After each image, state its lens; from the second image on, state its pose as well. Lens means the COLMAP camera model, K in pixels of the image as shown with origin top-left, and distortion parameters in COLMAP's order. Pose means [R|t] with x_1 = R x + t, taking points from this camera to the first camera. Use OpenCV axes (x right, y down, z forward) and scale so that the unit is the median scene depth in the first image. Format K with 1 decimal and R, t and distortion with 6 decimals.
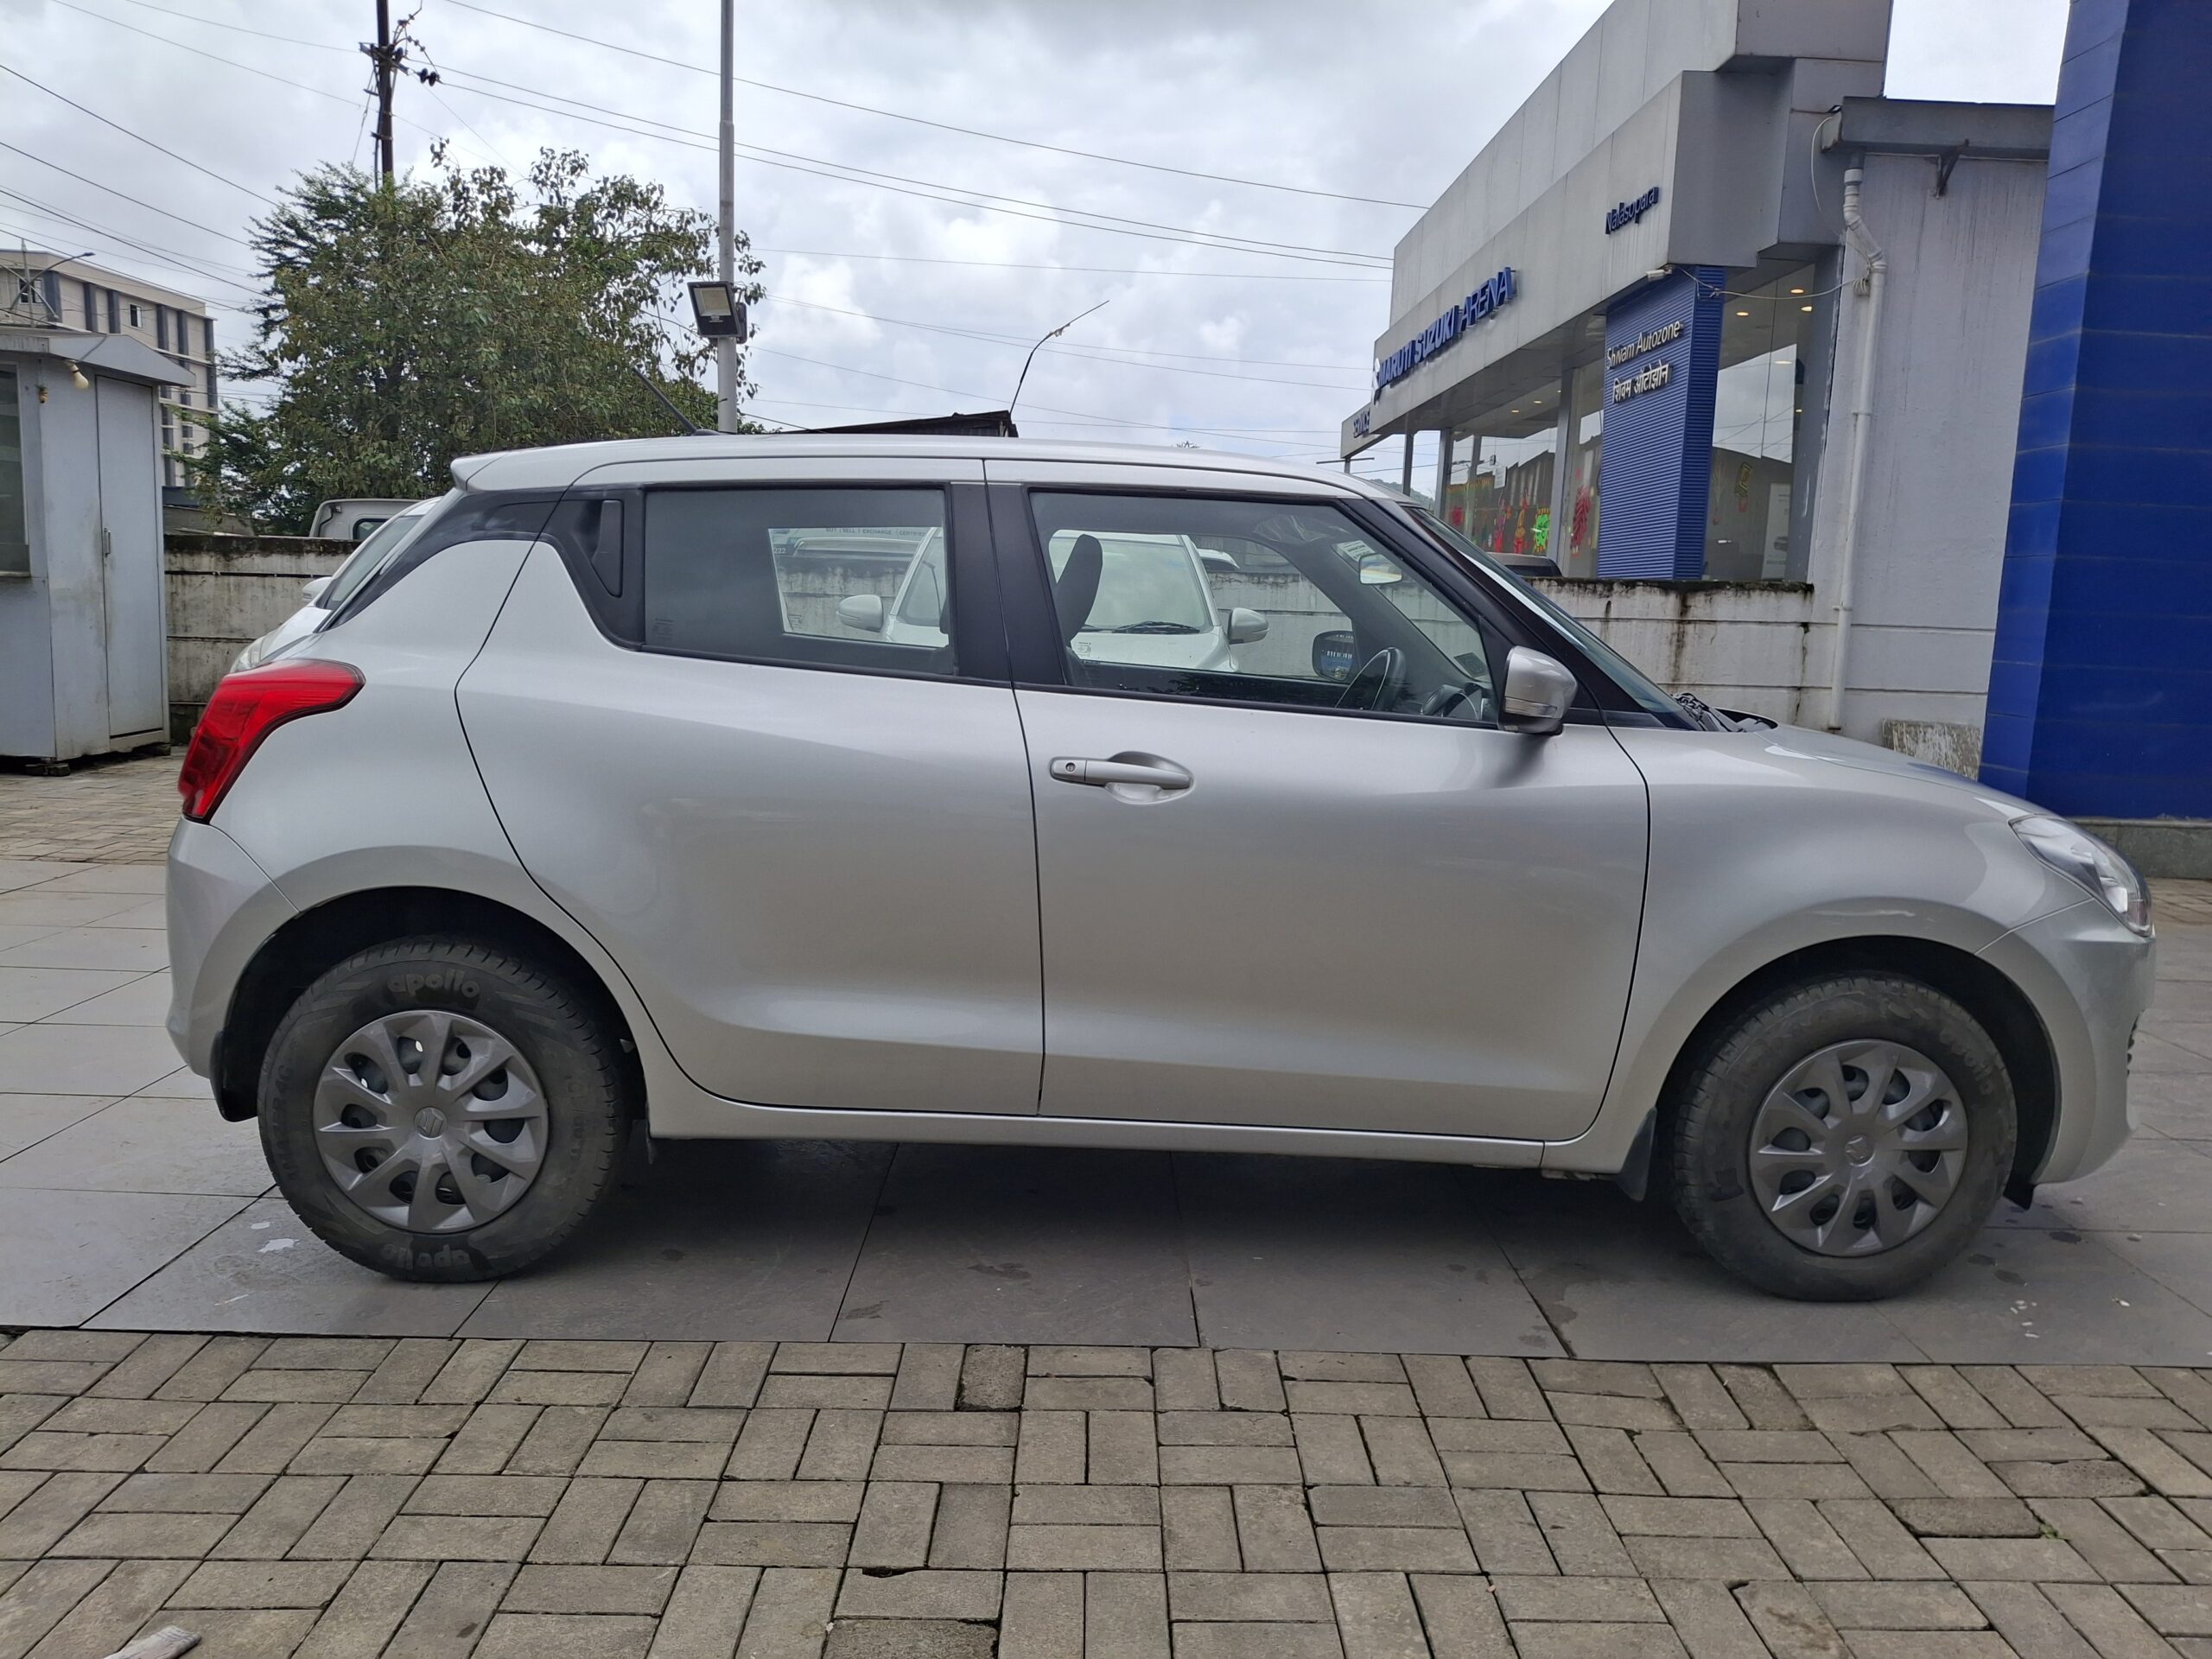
lens RADIAL K [[1630.3, 0, 1106.0], [0, 1630.3, 829.5], [0, 0, 1]] dist [0.029662, -0.060606]
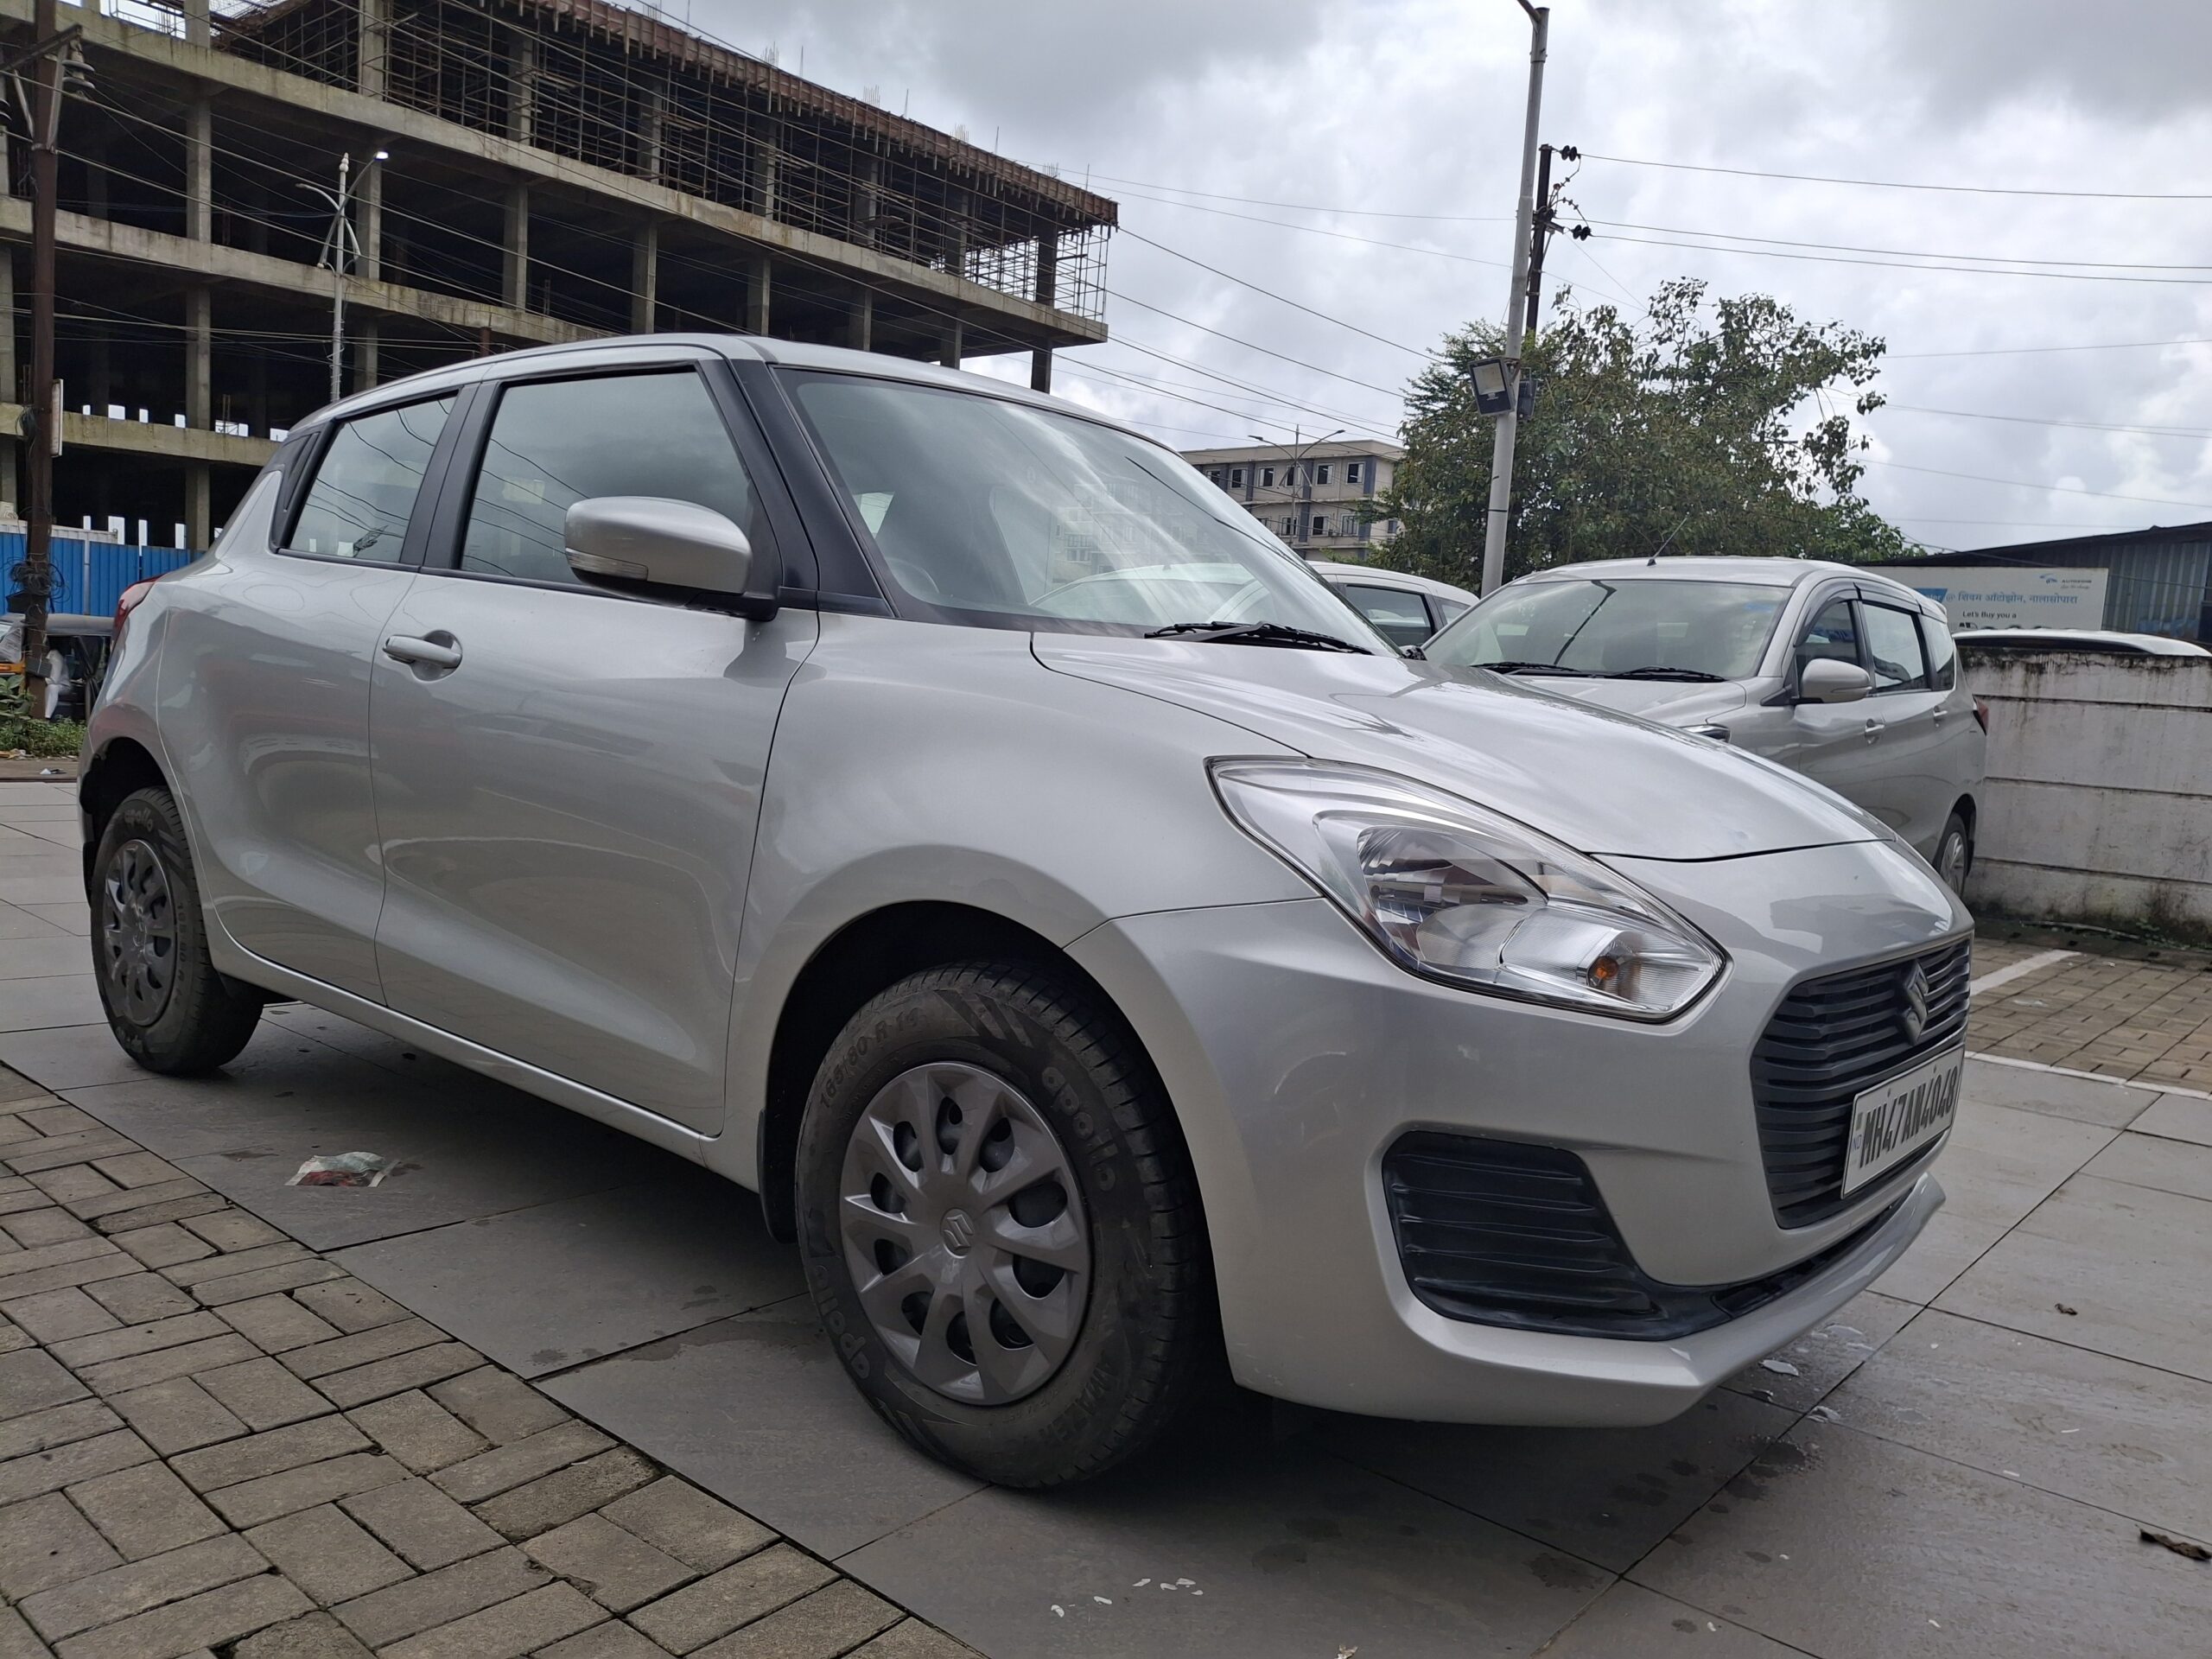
lens RADIAL K [[1630.3, 0, 1106.0], [0, 1630.3, 829.5], [0, 0, 1]] dist [0.029662, -0.060606]
pose [[0.747919, 0.072939, -0.659771, 0.237524], [-0.130704, 0.990668, -0.038646, 0.013298], [0.650795, 0.115139, 0.750472, 0.134881]]
